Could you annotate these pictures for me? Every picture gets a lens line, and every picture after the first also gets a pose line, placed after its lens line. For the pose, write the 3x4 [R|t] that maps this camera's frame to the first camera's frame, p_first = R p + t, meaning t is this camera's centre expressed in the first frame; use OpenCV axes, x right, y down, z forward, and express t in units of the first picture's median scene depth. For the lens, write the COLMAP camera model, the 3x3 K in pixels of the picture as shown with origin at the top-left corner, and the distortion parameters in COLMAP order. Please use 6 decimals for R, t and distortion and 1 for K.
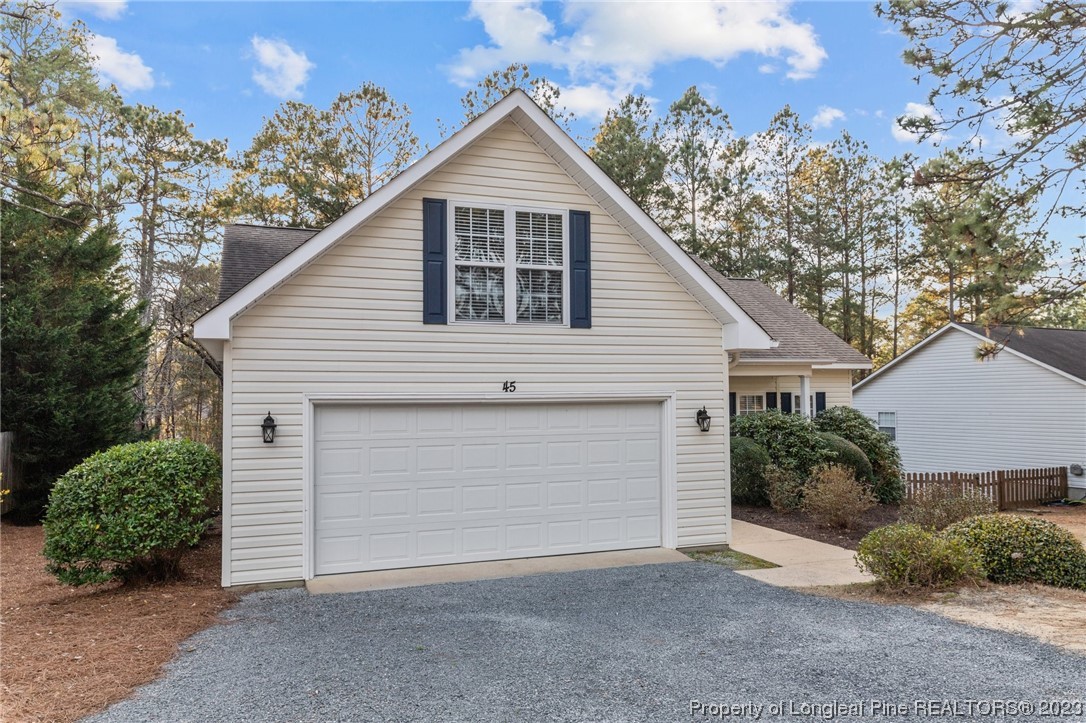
lens RADIAL K [[595.1, 0, 543.0], [0, 595.1, 361.5], [0, 0, 1]] dist [0.003041, 0.000657]
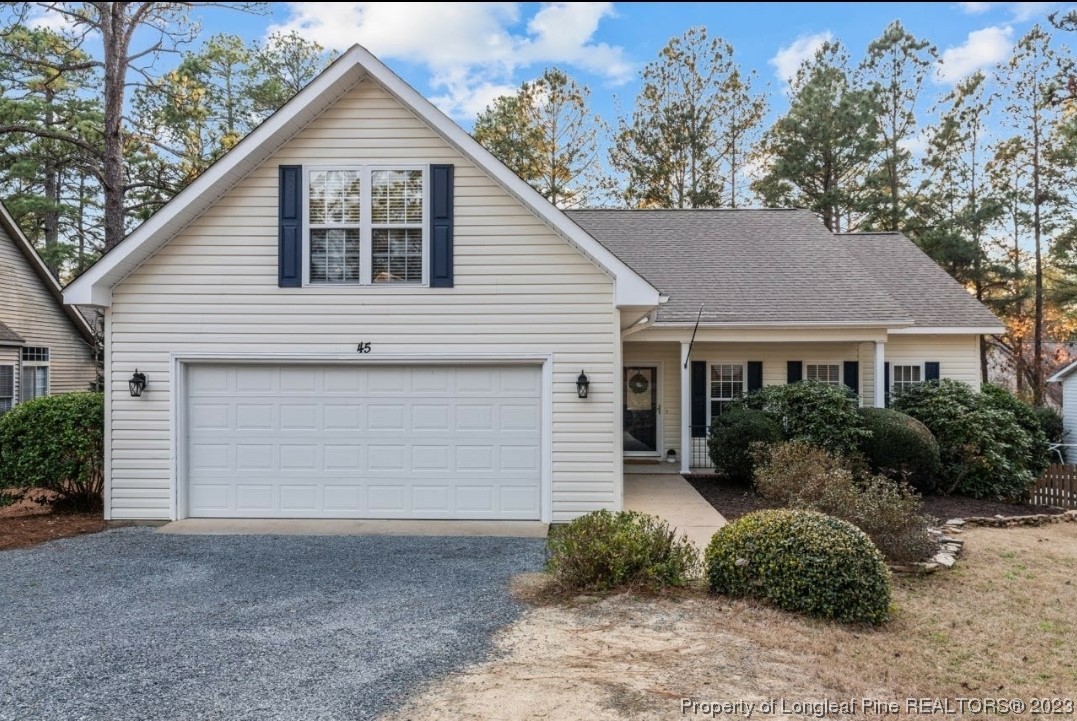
lens RADIAL K [[582.4, 0, 538.8], [0, 582.4, 348.3], [0, 0, 1]] dist [-0.000912, 0.000583]
pose [[0.955858, -0.000452, -0.293829, 0.504457], [0.008538, 0.999619, 0.026238, 0.019719], [0.293705, -0.027588, 0.955498, 0.148888]]
